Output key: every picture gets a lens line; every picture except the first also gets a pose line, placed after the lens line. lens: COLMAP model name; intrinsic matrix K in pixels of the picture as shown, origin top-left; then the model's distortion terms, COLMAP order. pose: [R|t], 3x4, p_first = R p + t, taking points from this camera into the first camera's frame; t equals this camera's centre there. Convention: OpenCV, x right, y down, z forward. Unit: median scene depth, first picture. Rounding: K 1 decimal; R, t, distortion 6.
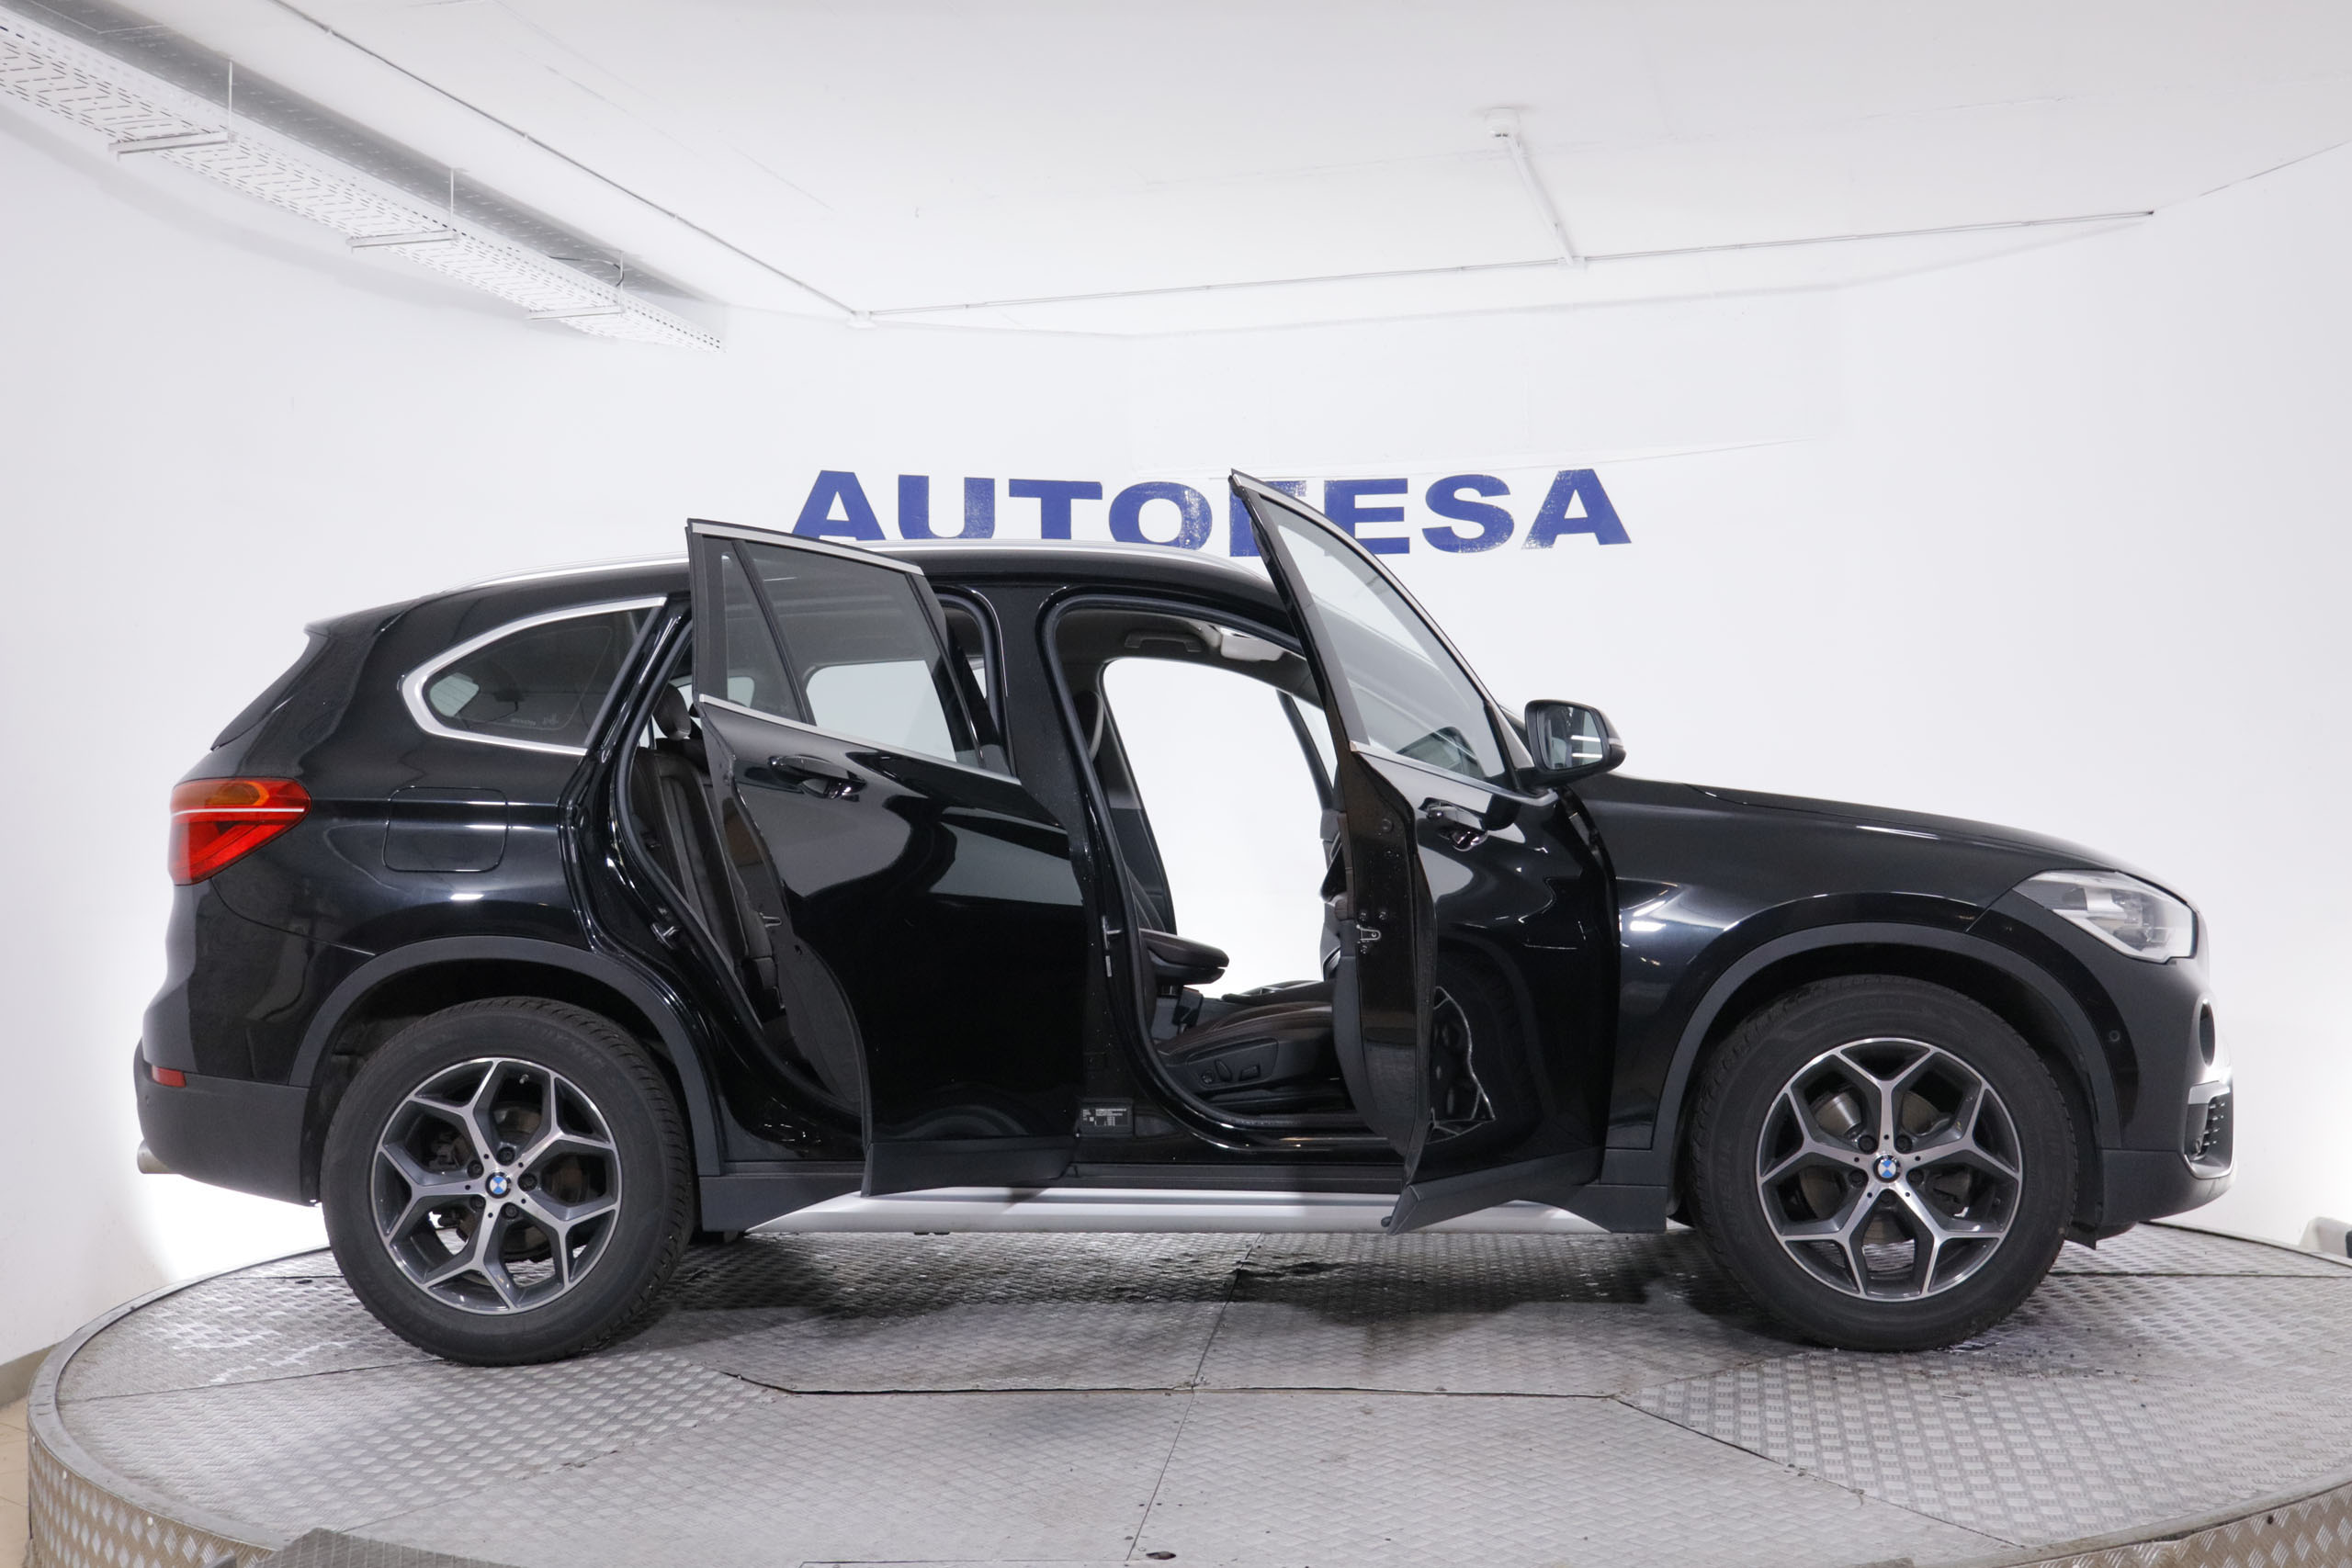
lens RADIAL K [[2550.4, 0, 1176.0], [0, 2550.4, 784.0], [0, 0, 1]] dist [0.004700, 0.040964]
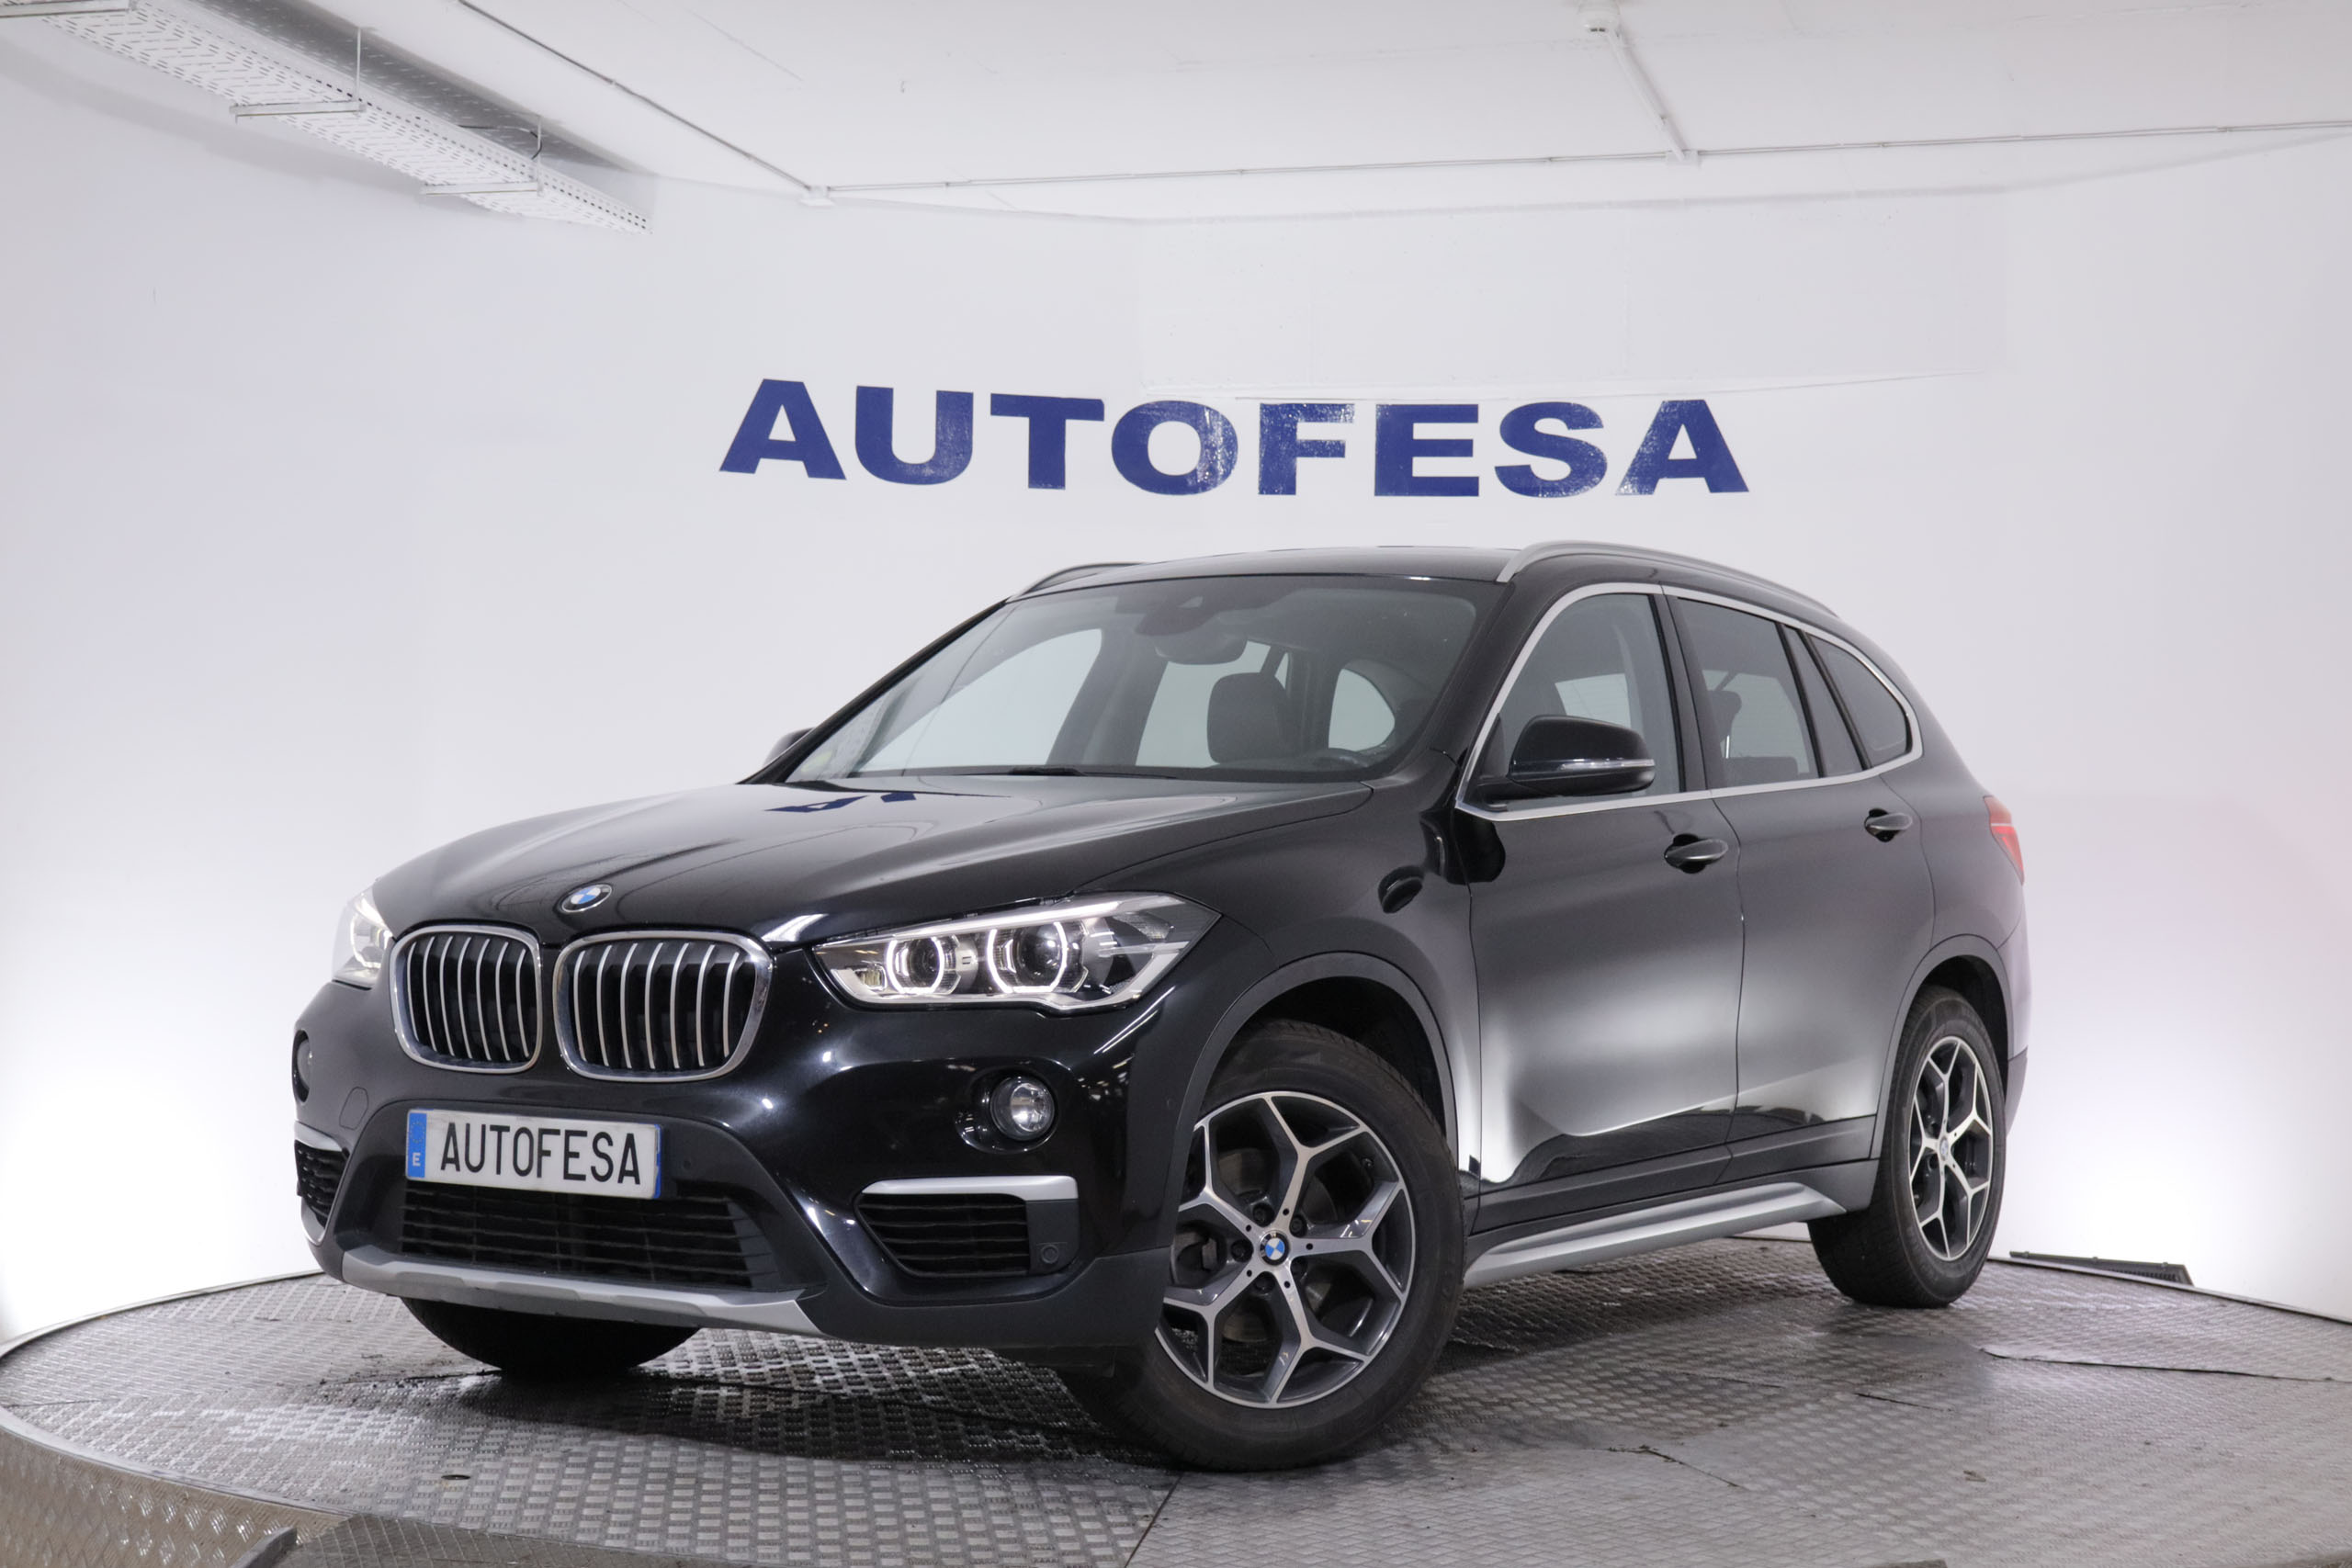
lens RADIAL K [[3615.1, 0, 1176.0], [0, 3615.1, 784.0], [0, 0, 1]] dist [0.013849, 0.032811]
pose [[0.999656, 0.024084, 0.010367, -0.016309], [-0.024157, 0.999683, 0.007027, -0.004527], [-0.010195, -0.007275, 0.999922, -0.170936]]
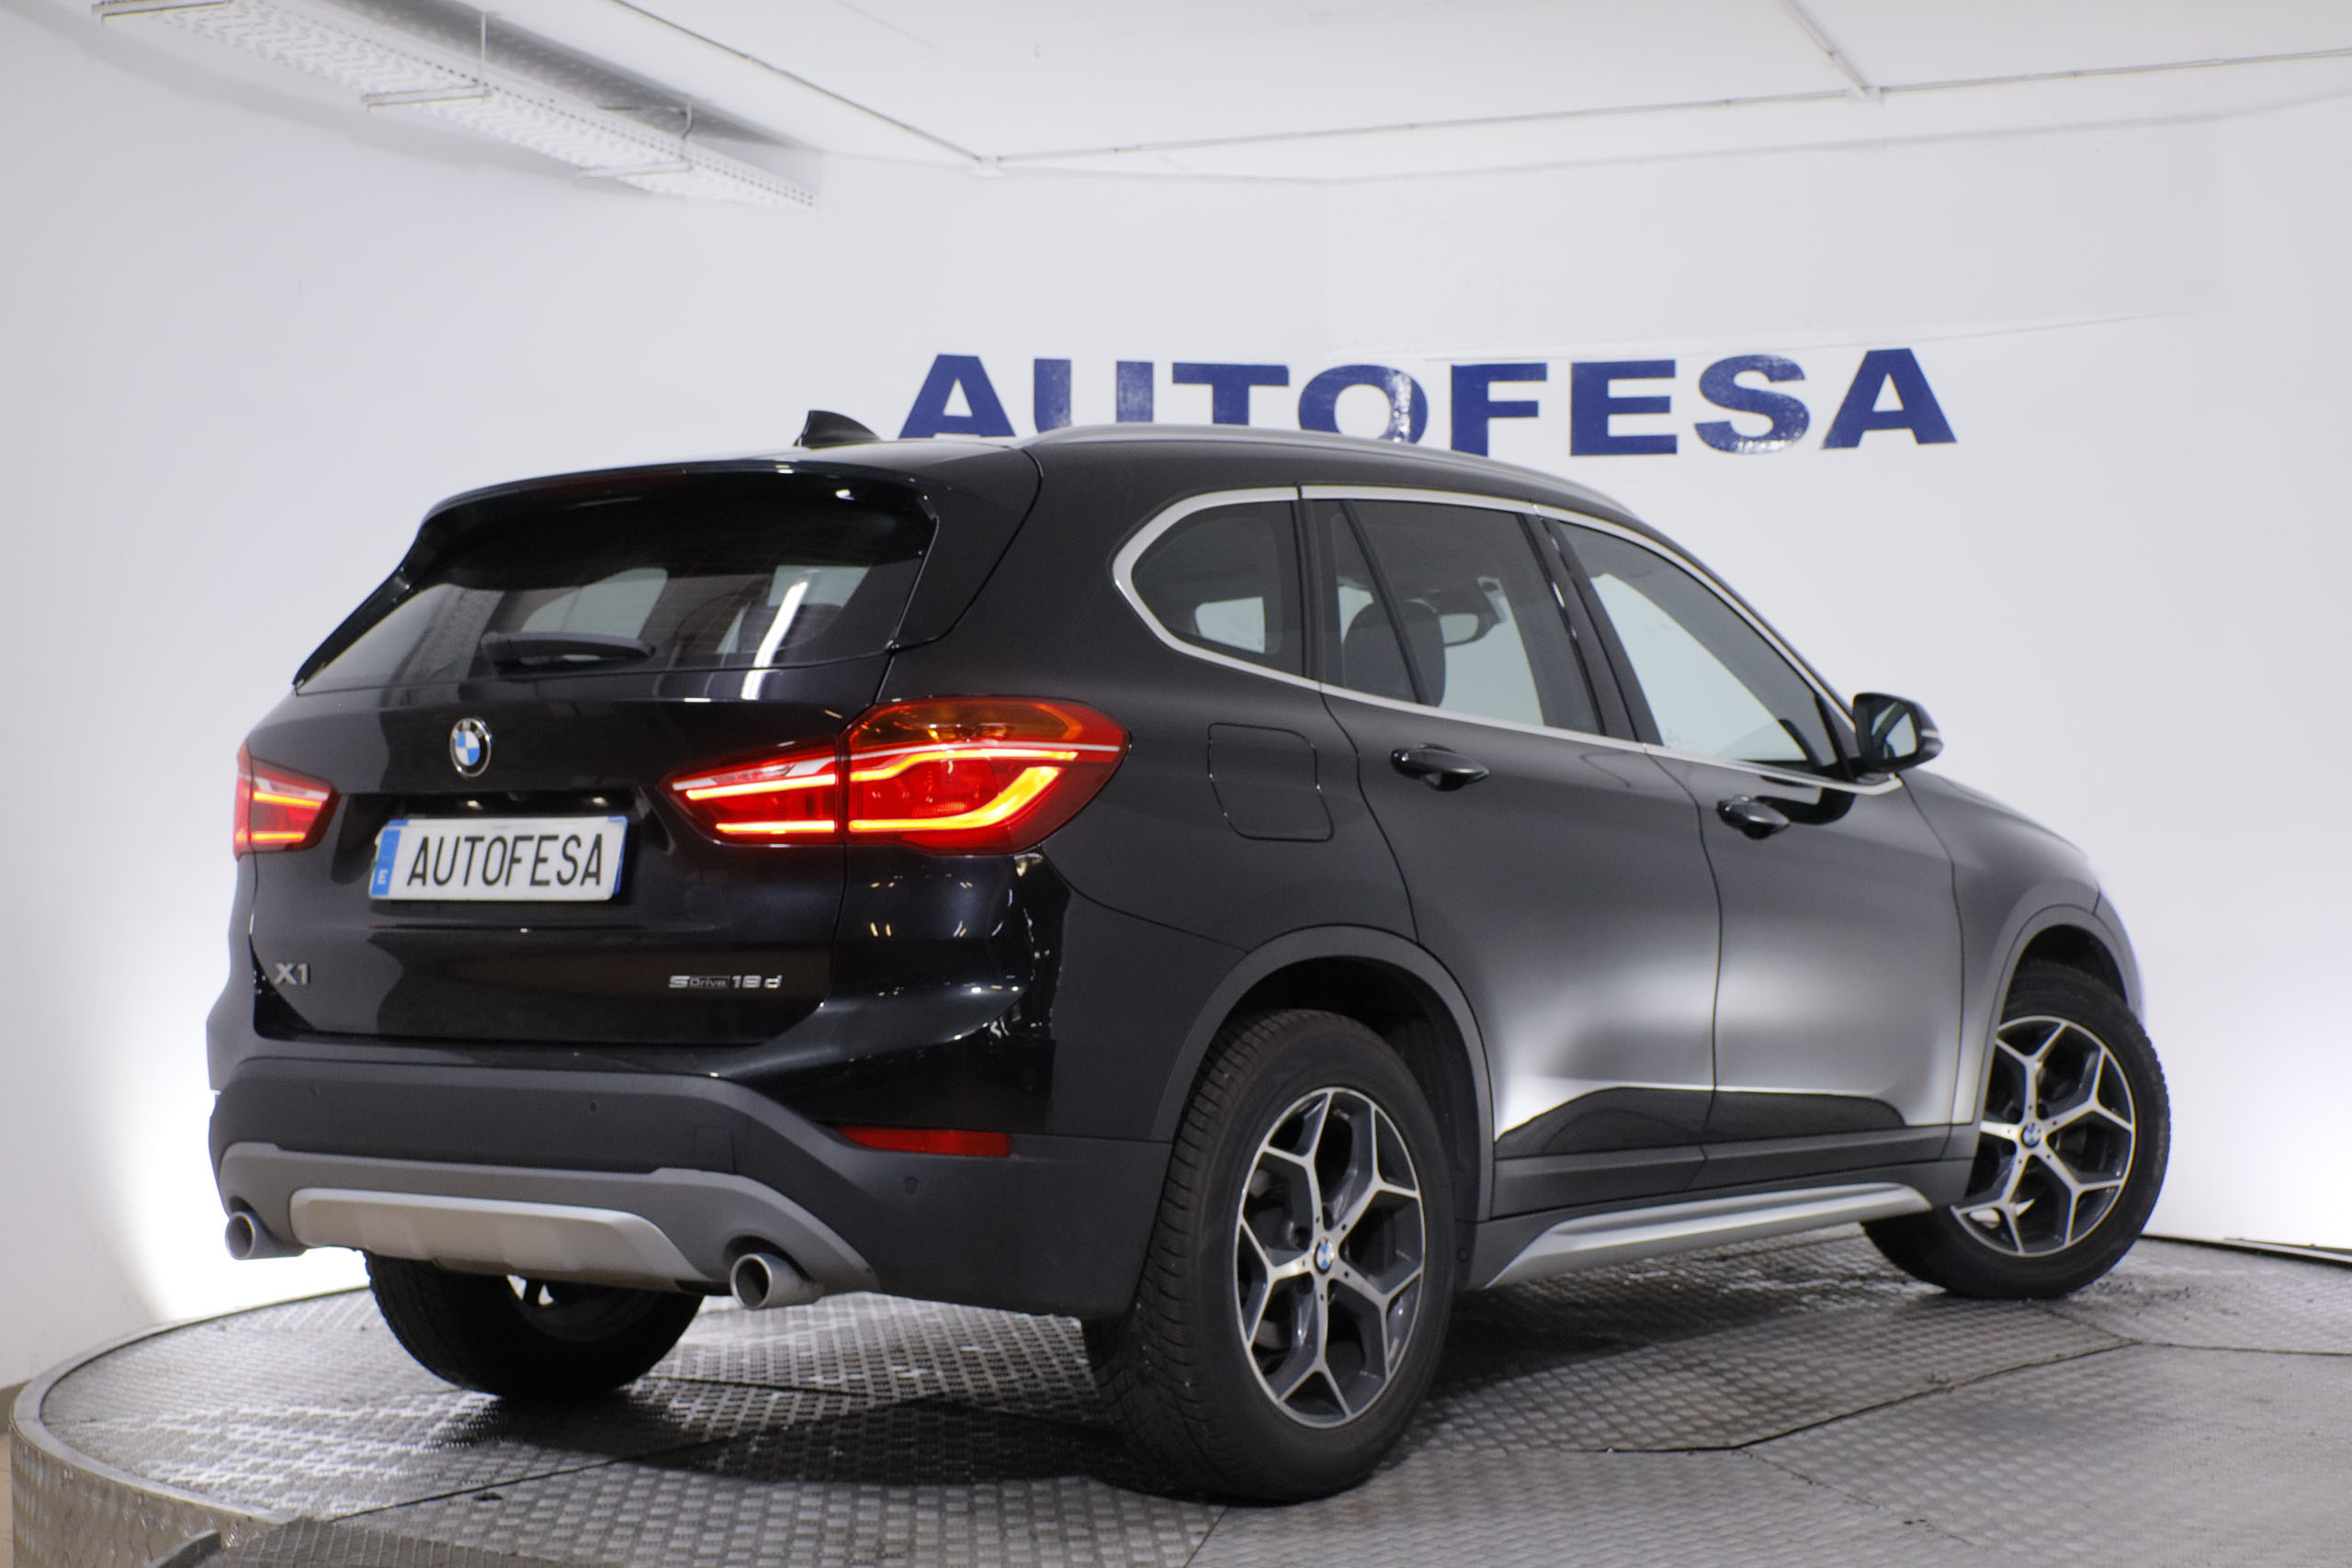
lens RADIAL K [[3615.1, 0, 1176.0], [0, 3615.1, 784.0], [0, 0, 1]] dist [0.013849, 0.032811]
pose [[0.994619, 0.009482, -0.103164, 0.058449], [-0.007783, 0.999828, 0.016858, -0.006721], [0.103306, -0.015965, 0.994521, -0.141680]]
